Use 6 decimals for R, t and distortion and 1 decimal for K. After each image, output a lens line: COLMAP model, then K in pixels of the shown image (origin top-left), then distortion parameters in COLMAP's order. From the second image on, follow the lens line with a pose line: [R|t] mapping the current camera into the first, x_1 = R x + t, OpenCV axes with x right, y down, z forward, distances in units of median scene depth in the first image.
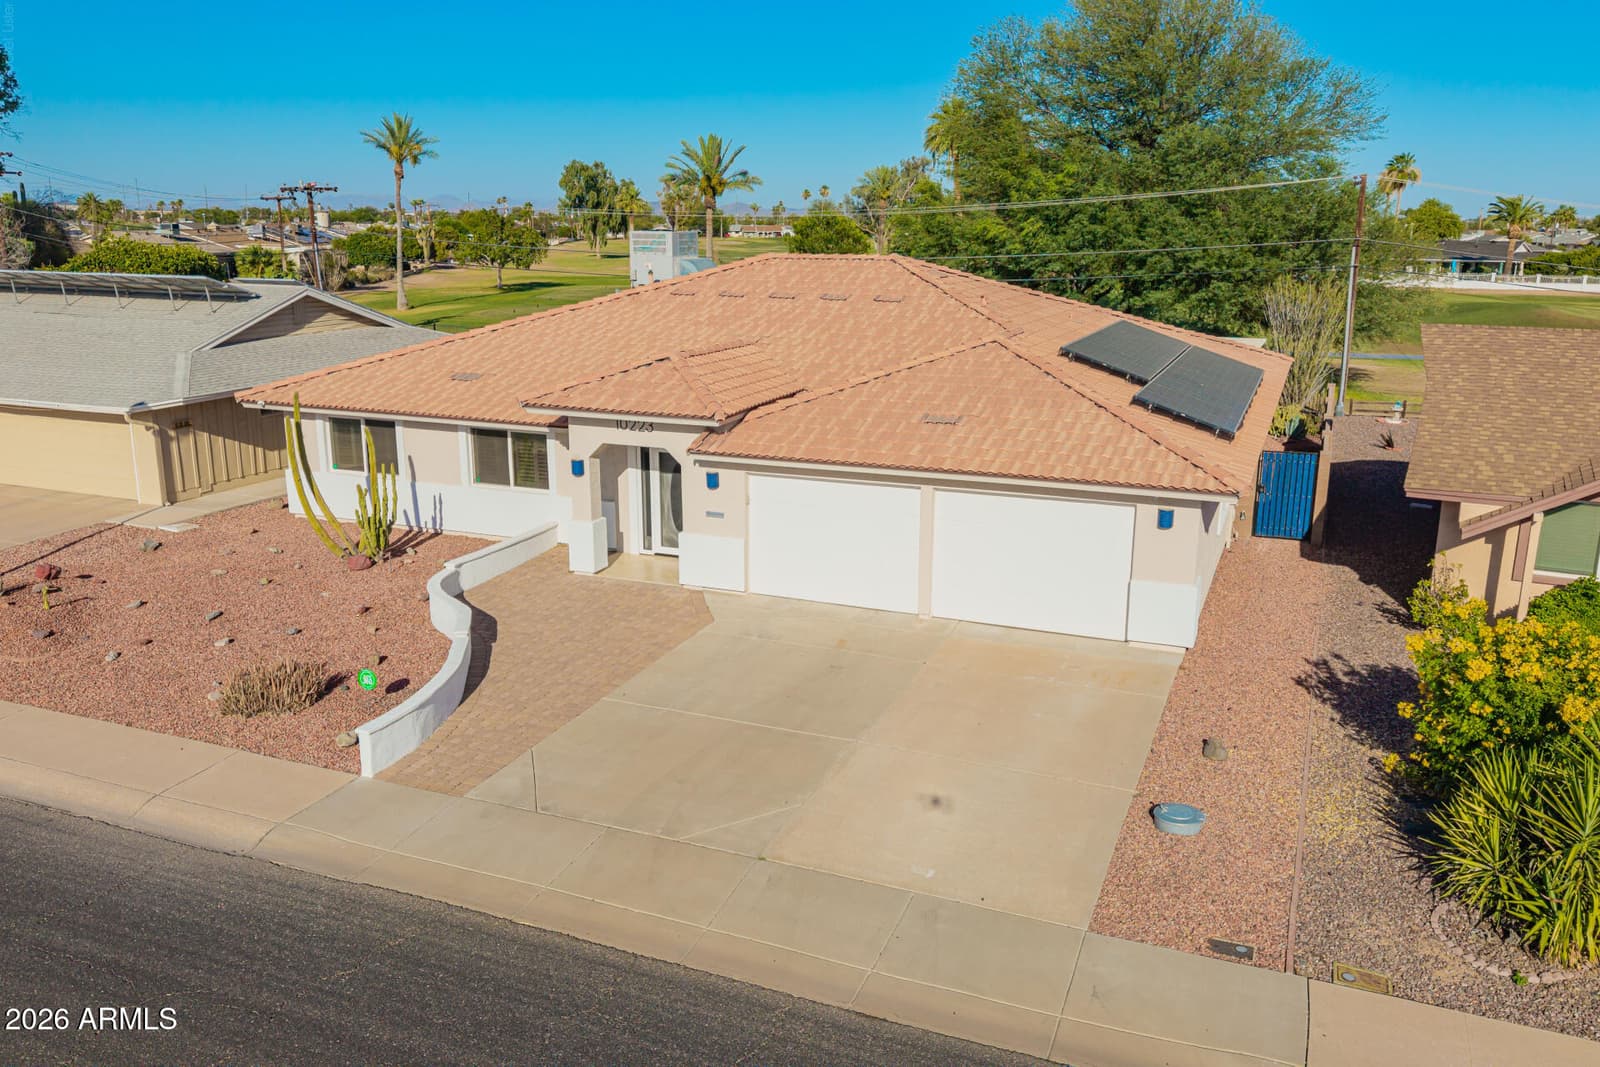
lens RADIAL K [[1271.8, 0, 797.7], [0, 1271.8, 532.0], [0, 0, 1]] dist [0.052871, -0.074401]
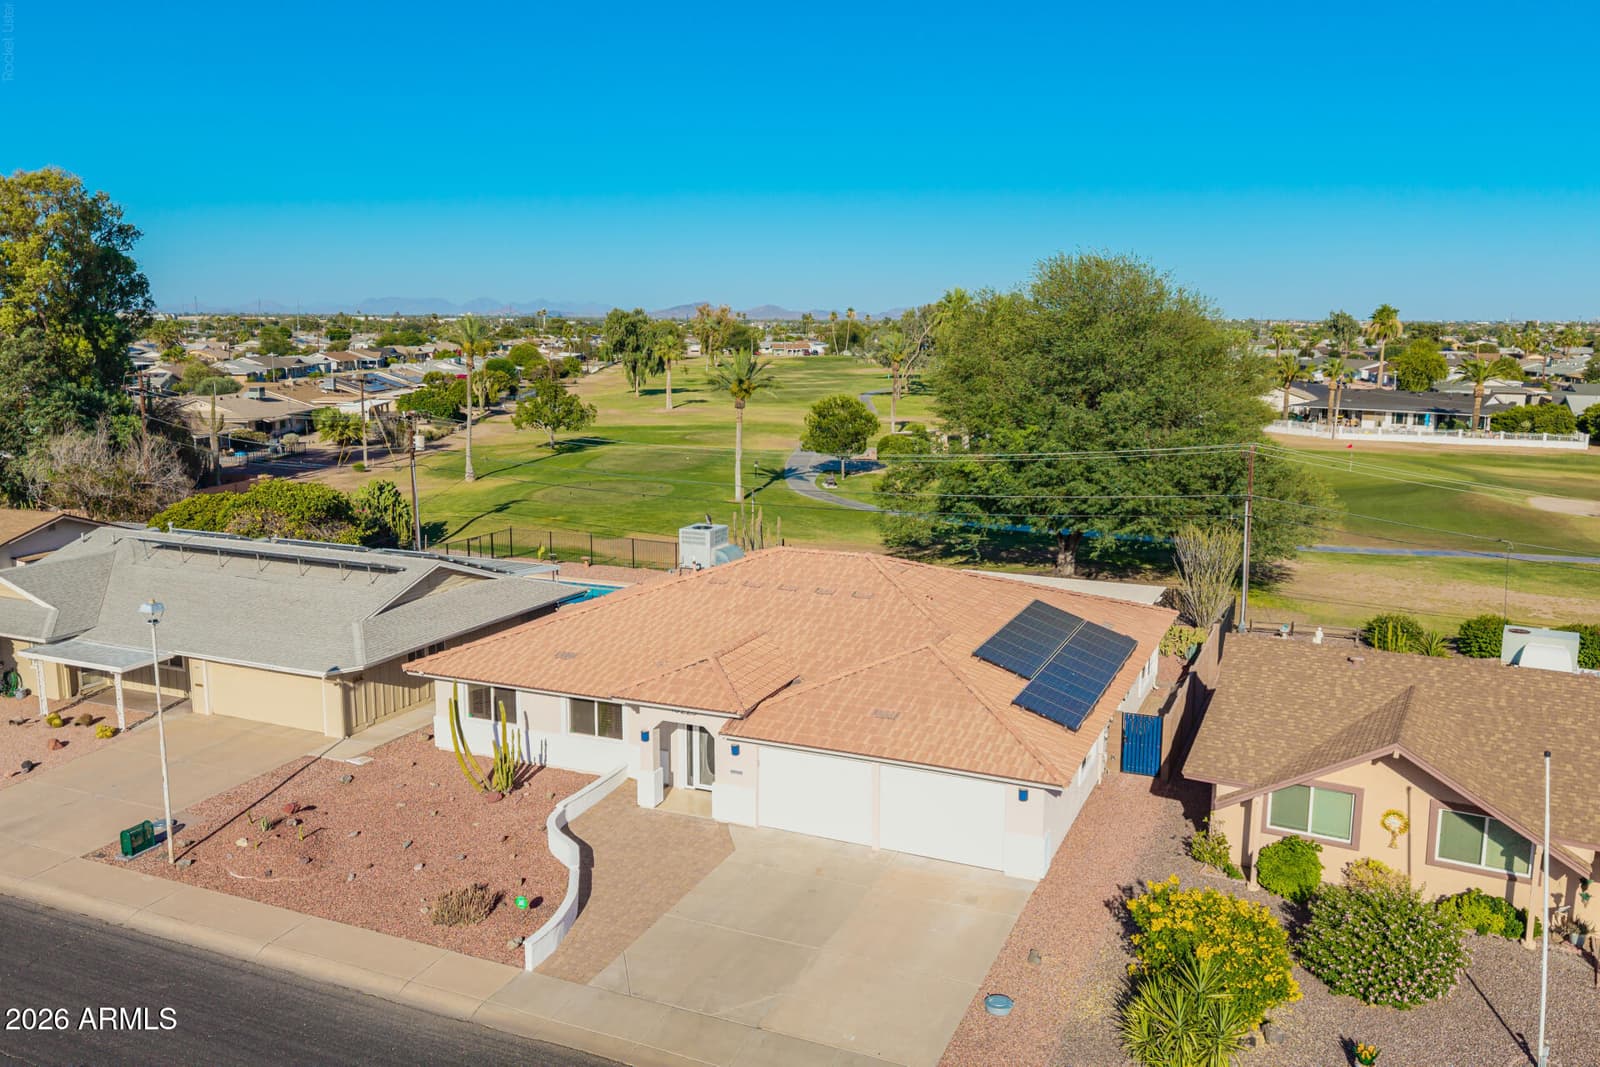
lens RADIAL K [[1271.8, 0, 796.9], [0, 1271.8, 524.5], [0, 0, 1]] dist [0.052871, -0.074401]
pose [[0.999711, 0.002269, -0.023945, 0.038982], [-0.004202, 0.996705, -0.081001, -0.177362], [0.023682, 0.081078, 0.996426, -0.495083]]
